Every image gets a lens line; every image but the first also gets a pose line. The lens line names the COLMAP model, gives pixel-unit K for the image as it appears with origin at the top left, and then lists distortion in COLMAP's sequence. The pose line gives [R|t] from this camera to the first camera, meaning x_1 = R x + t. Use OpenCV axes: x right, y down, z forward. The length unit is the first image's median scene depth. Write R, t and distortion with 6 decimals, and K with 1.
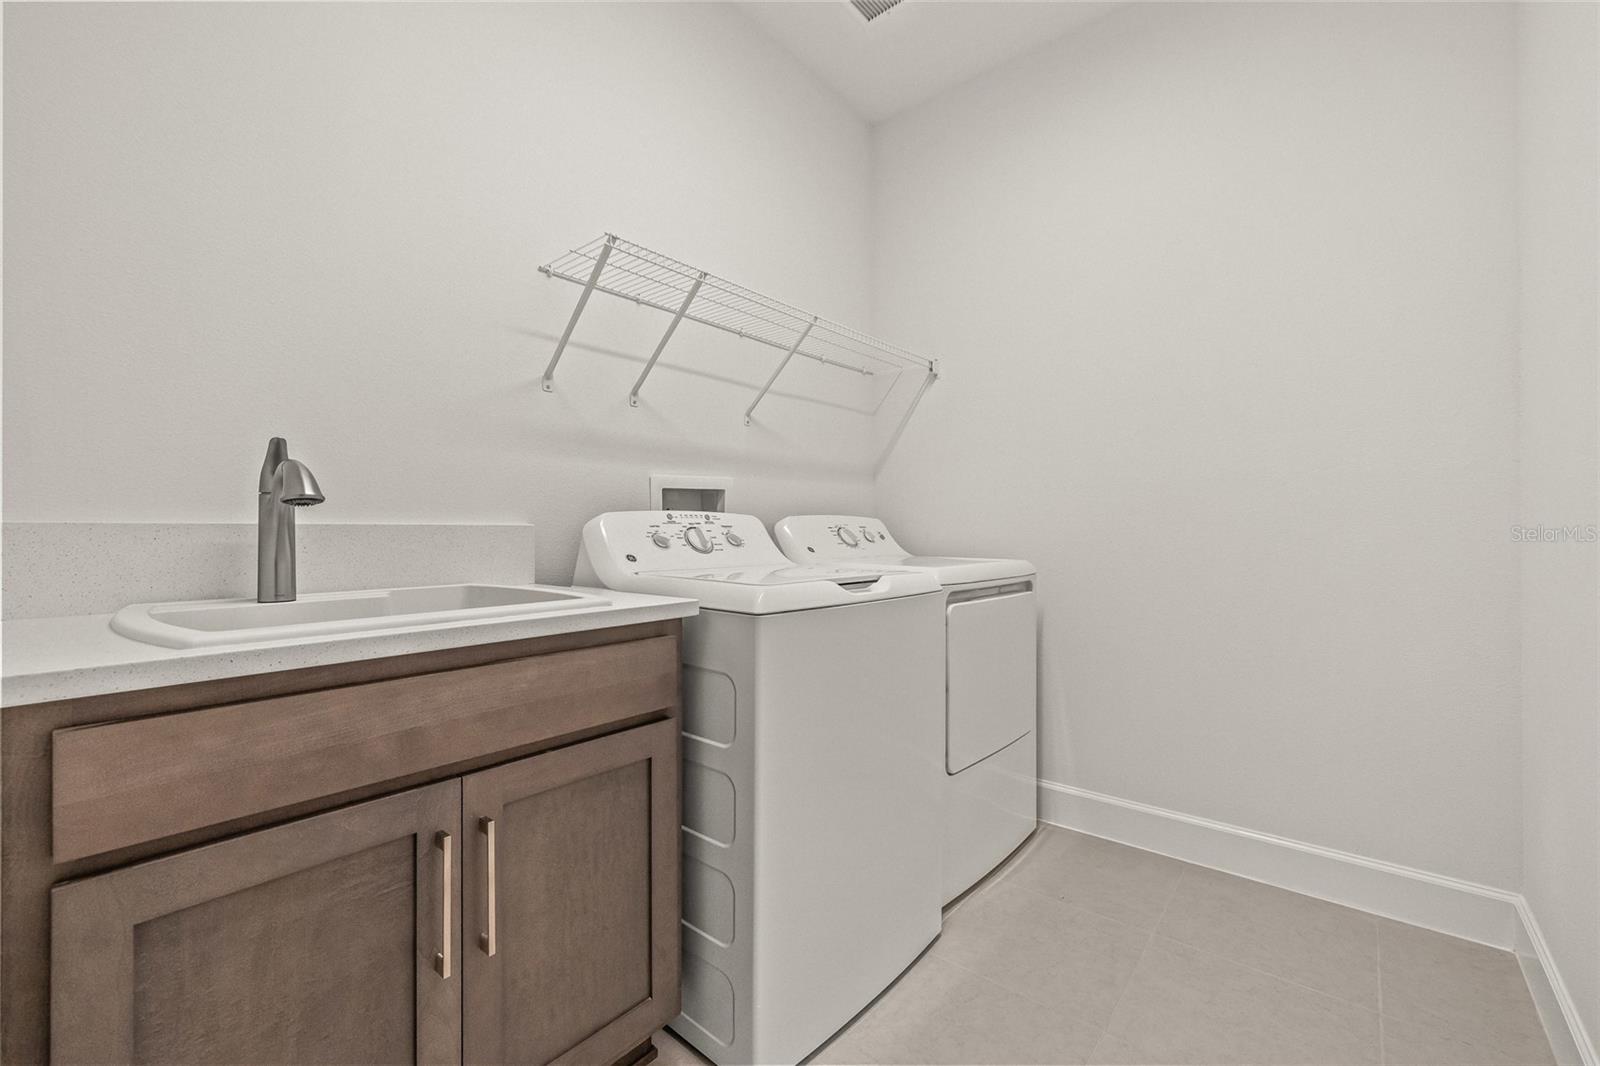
lens RADIAL K [[667.3, 0, 803.5], [0, 667.3, 535.9], [0, 0, 1]] dist [0.000946, 0.000146]
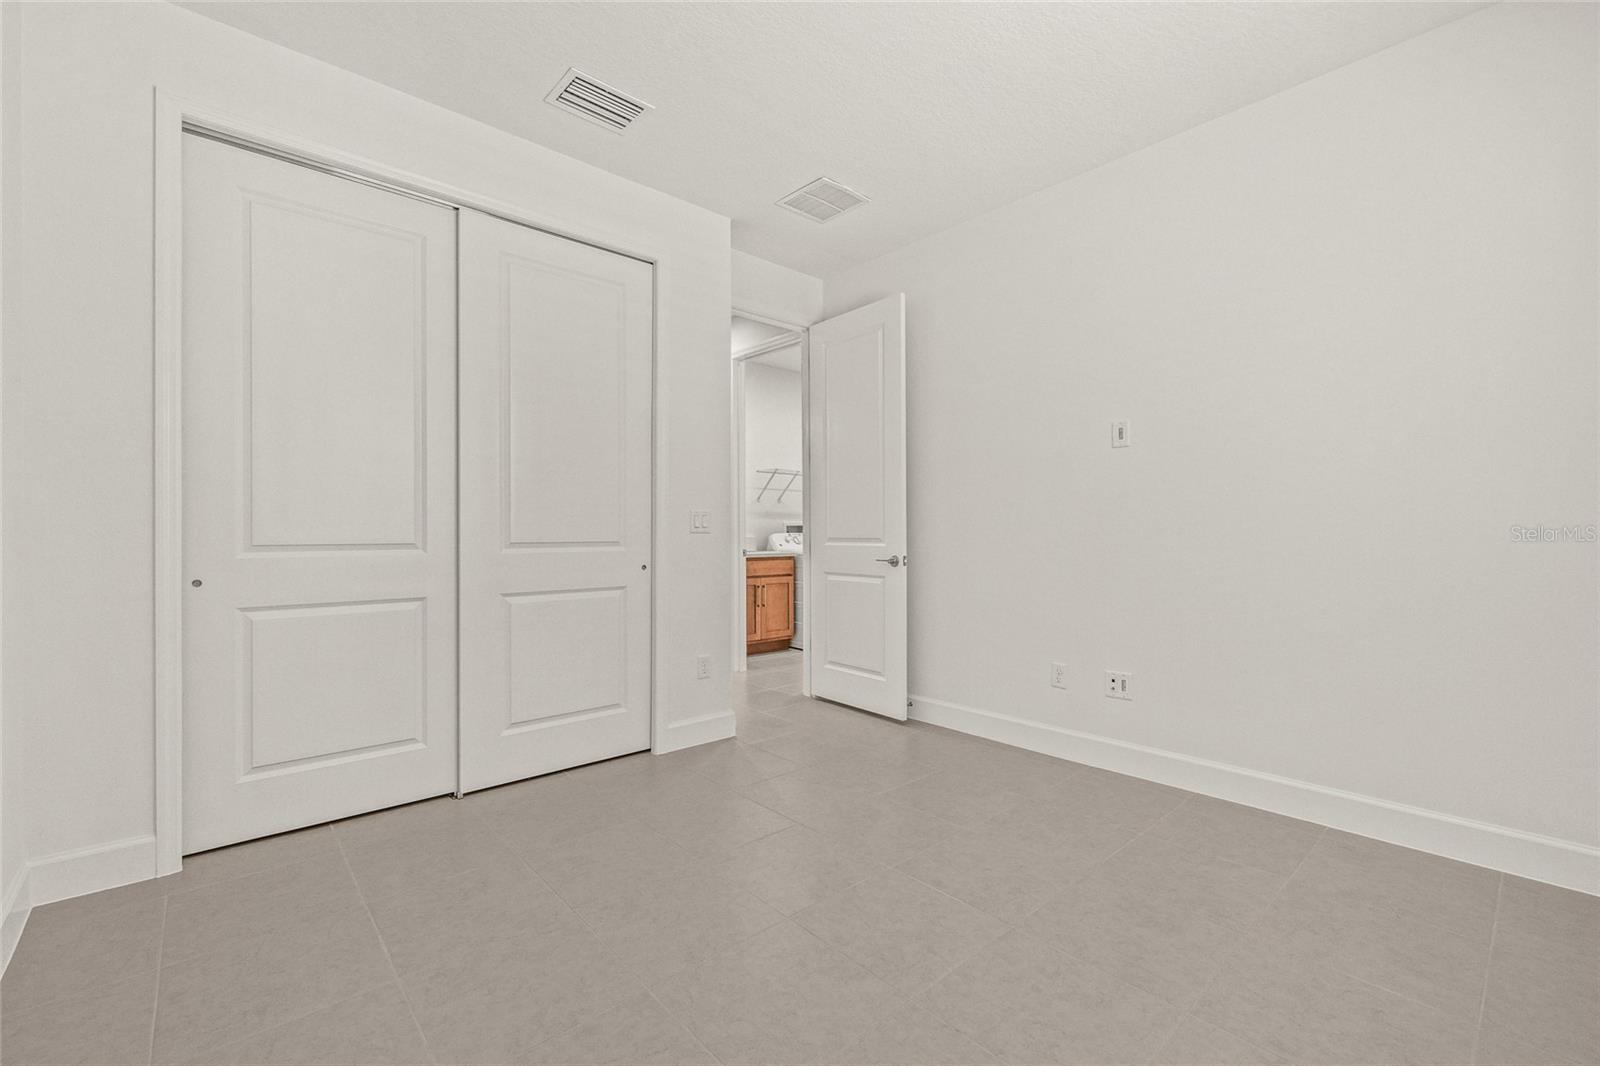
lens RADIAL K [[667.3, 0, 791.9], [0, 667.3, 539.9], [0, 0, 1]] dist [0.000946, 0.000146]
pose [[0.988911, 0.004081, -0.148452, 0.516441], [-0.002622, 0.999946, 0.010024, -0.047657], [0.148485, -0.009524, 0.988869, -3.764407]]
